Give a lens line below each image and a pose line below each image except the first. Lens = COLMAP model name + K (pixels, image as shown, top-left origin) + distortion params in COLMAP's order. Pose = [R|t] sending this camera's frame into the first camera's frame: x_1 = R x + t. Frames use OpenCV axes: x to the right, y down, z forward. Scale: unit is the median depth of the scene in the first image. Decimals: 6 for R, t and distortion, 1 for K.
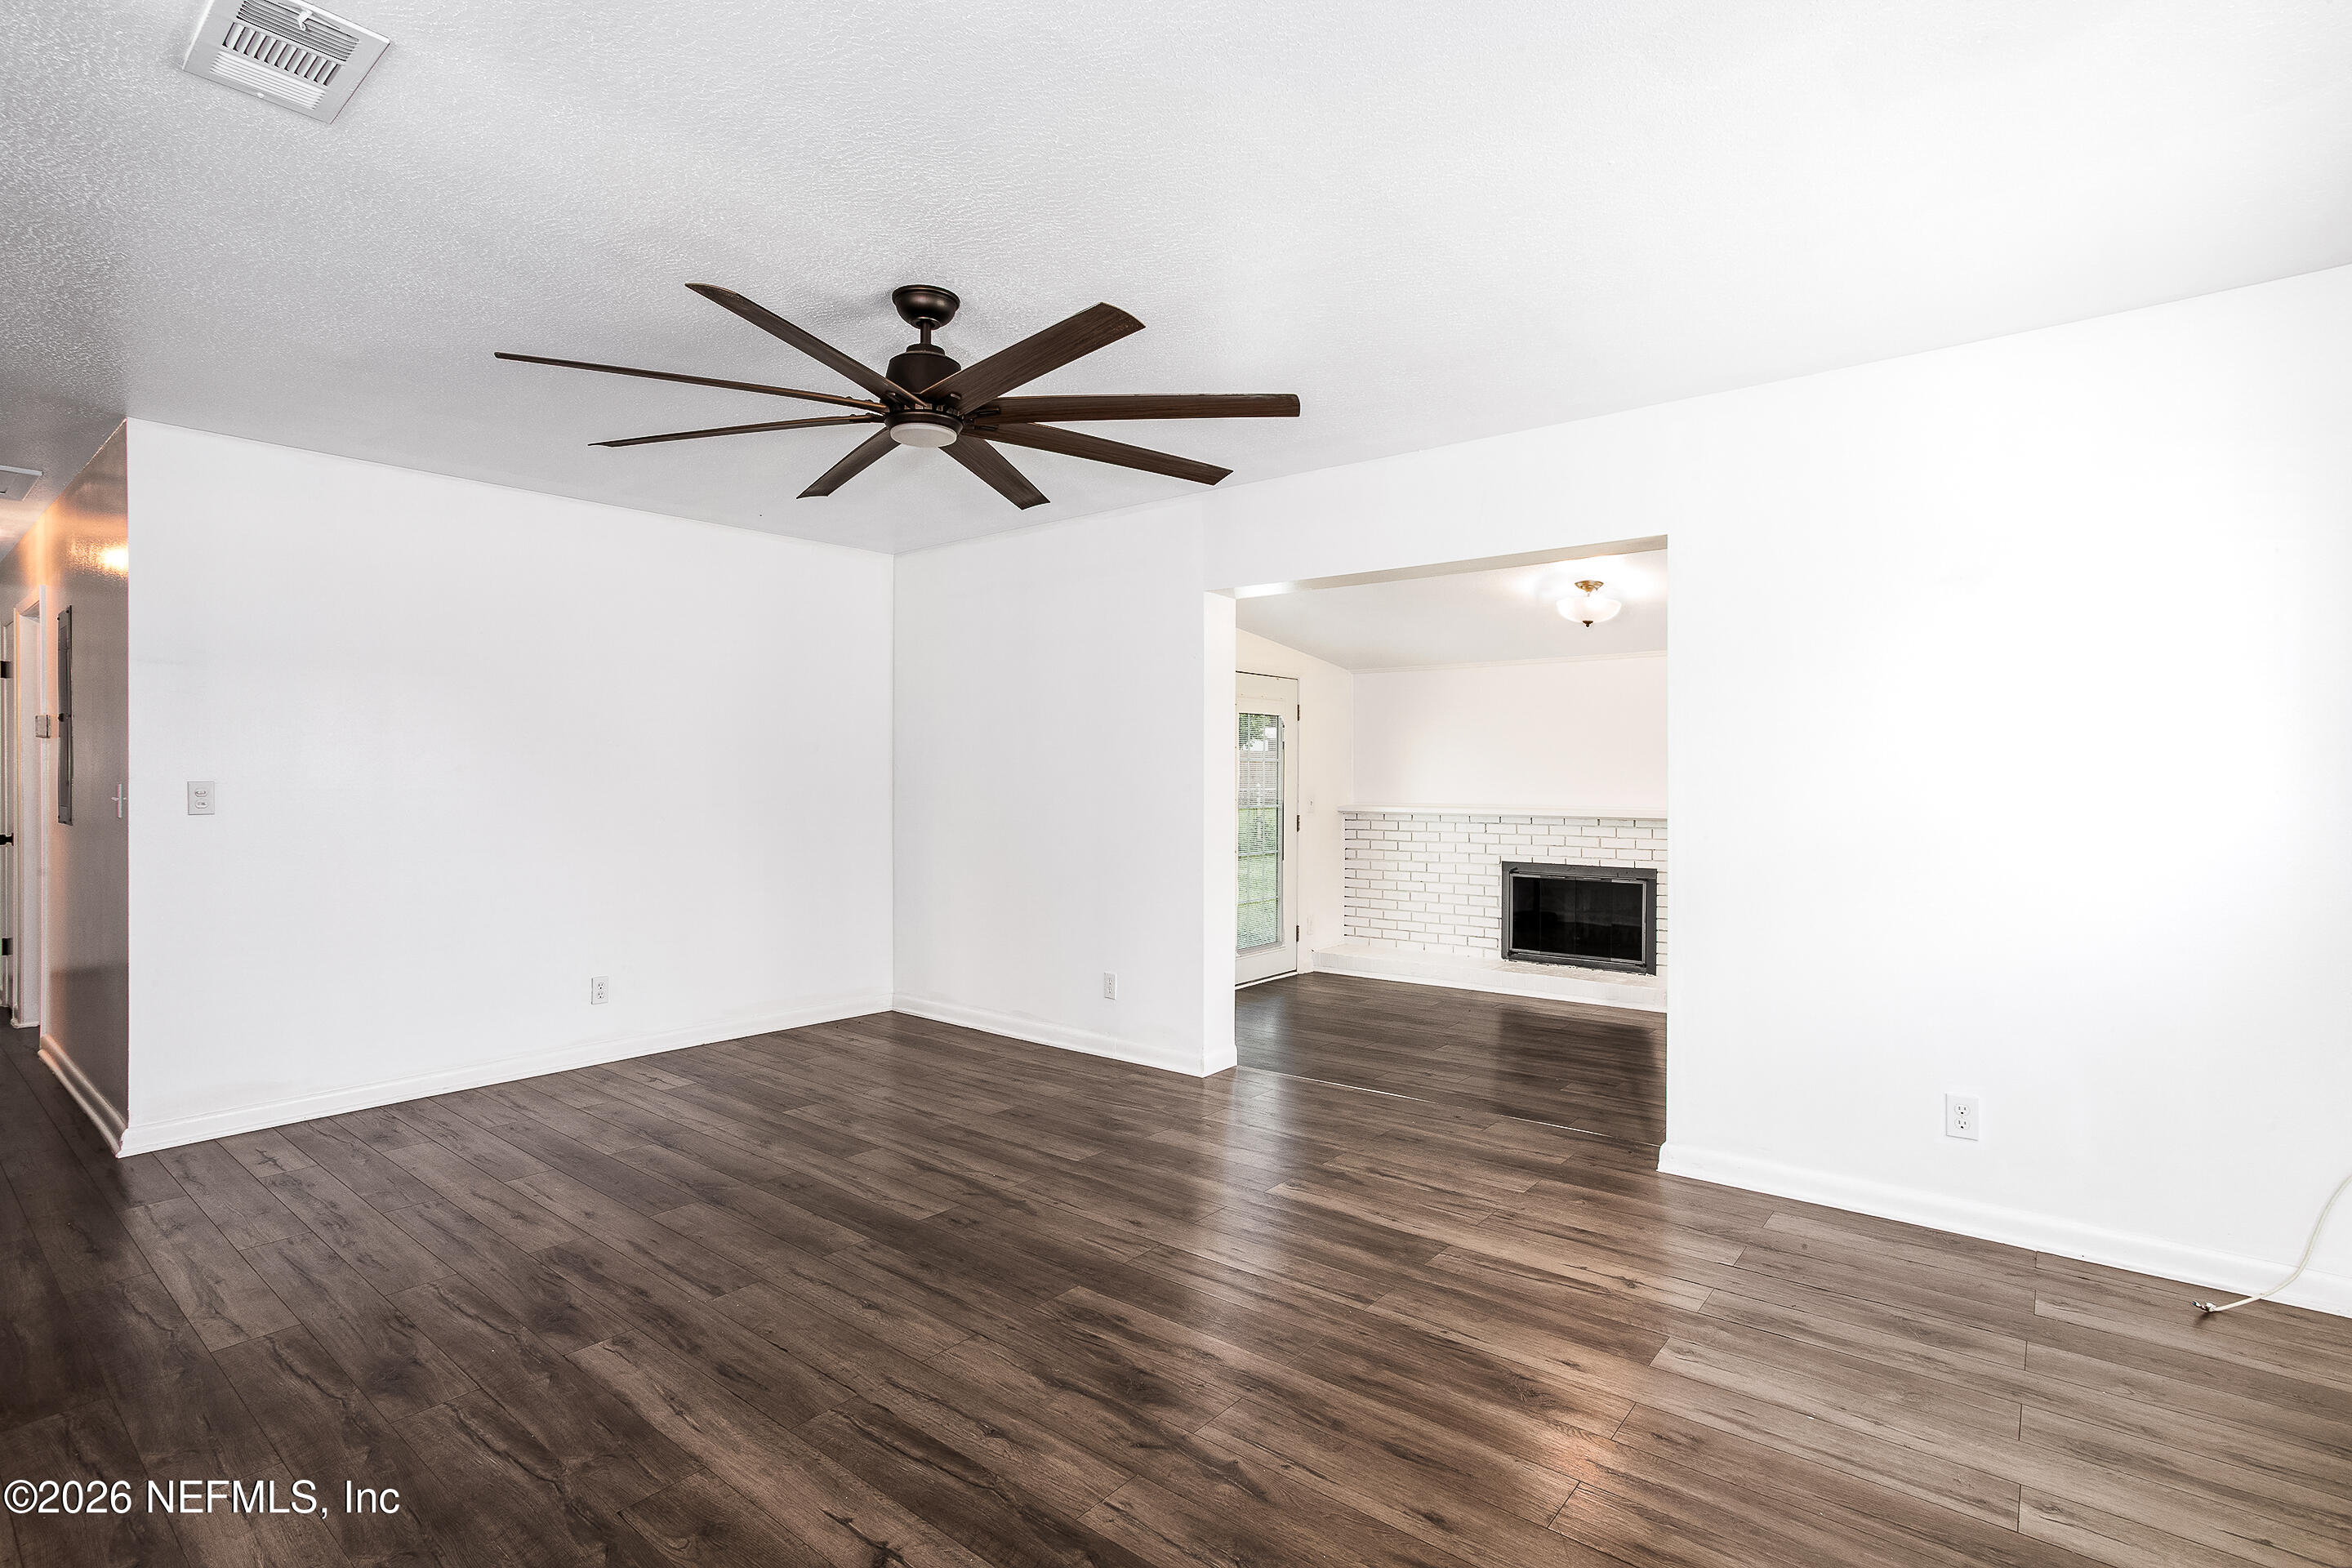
lens RADIAL K [[1161.1, 0, 1171.9], [0, 1161.1, 782.3], [0, 0, 1]] dist [-0.046745, 0.028516]
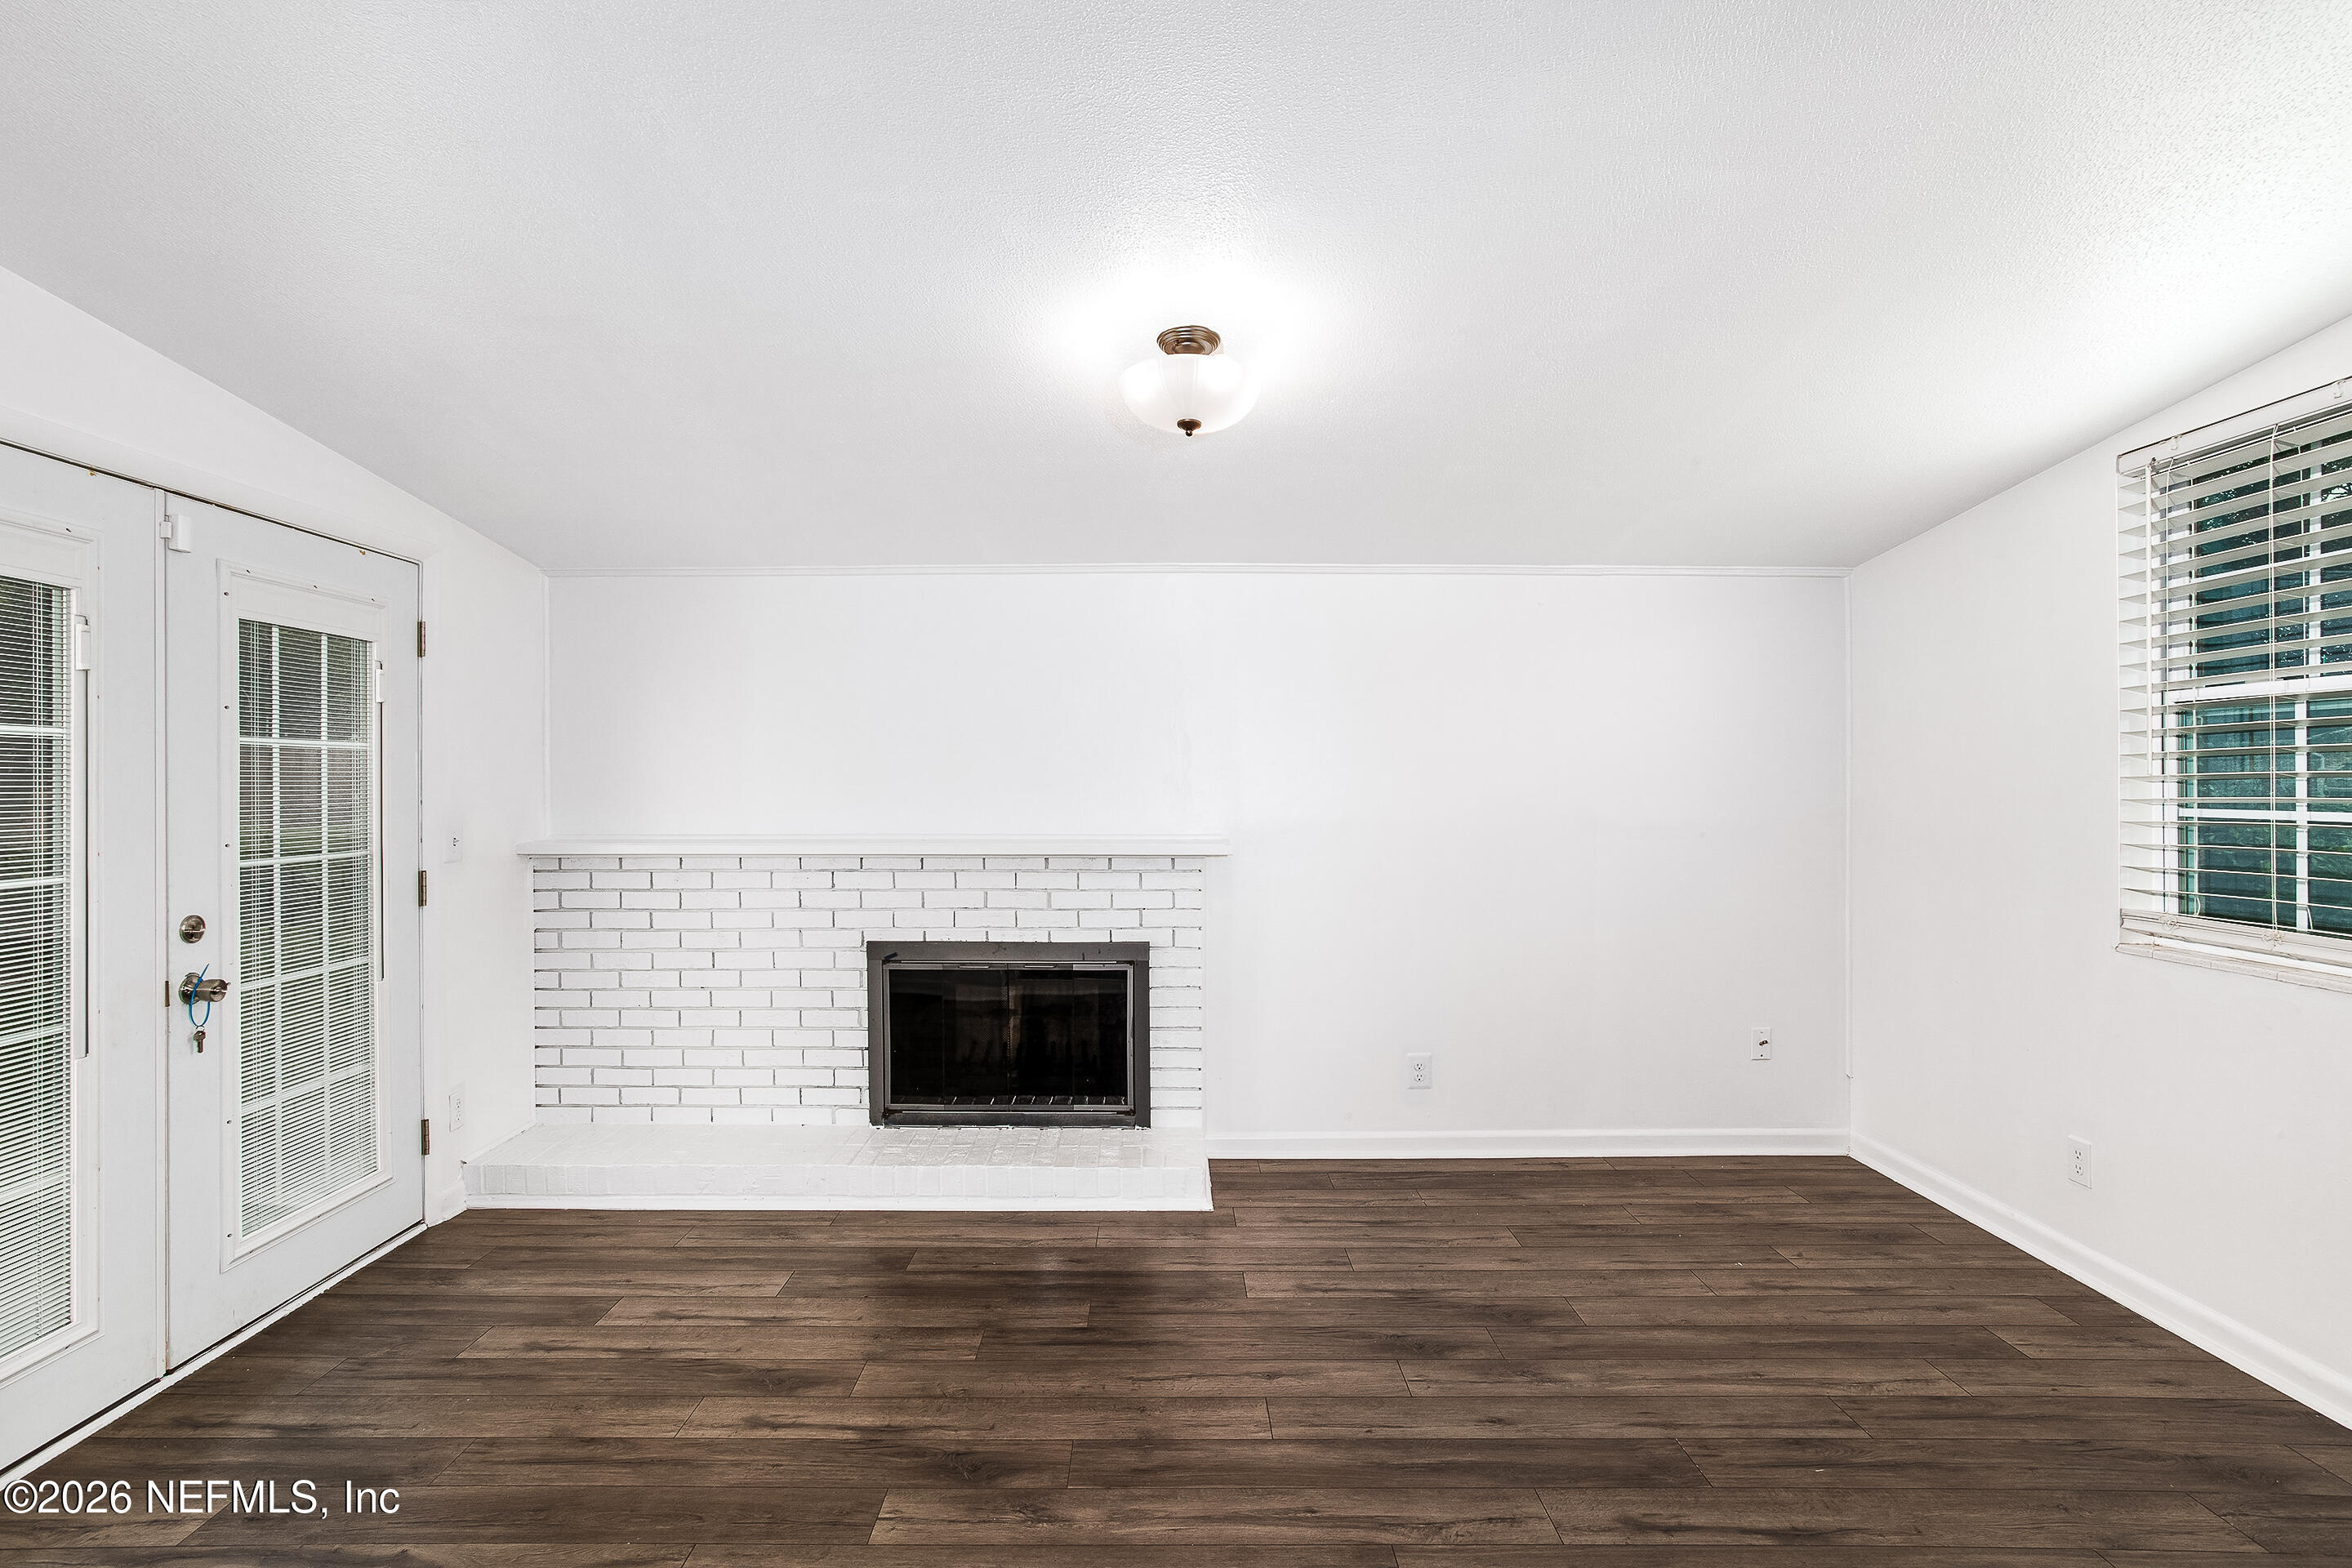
lens RADIAL K [[1161.1, 0, 1171.9], [0, 1161.1, 782.3], [0, 0, 1]] dist [-0.046745, 0.028516]
pose [[0.781429, -0.006007, 0.623965, 0.063247], [0.007789, 0.999970, -0.000129, -0.004074], [-0.623946, 0.004961, 0.781452, 0.497519]]
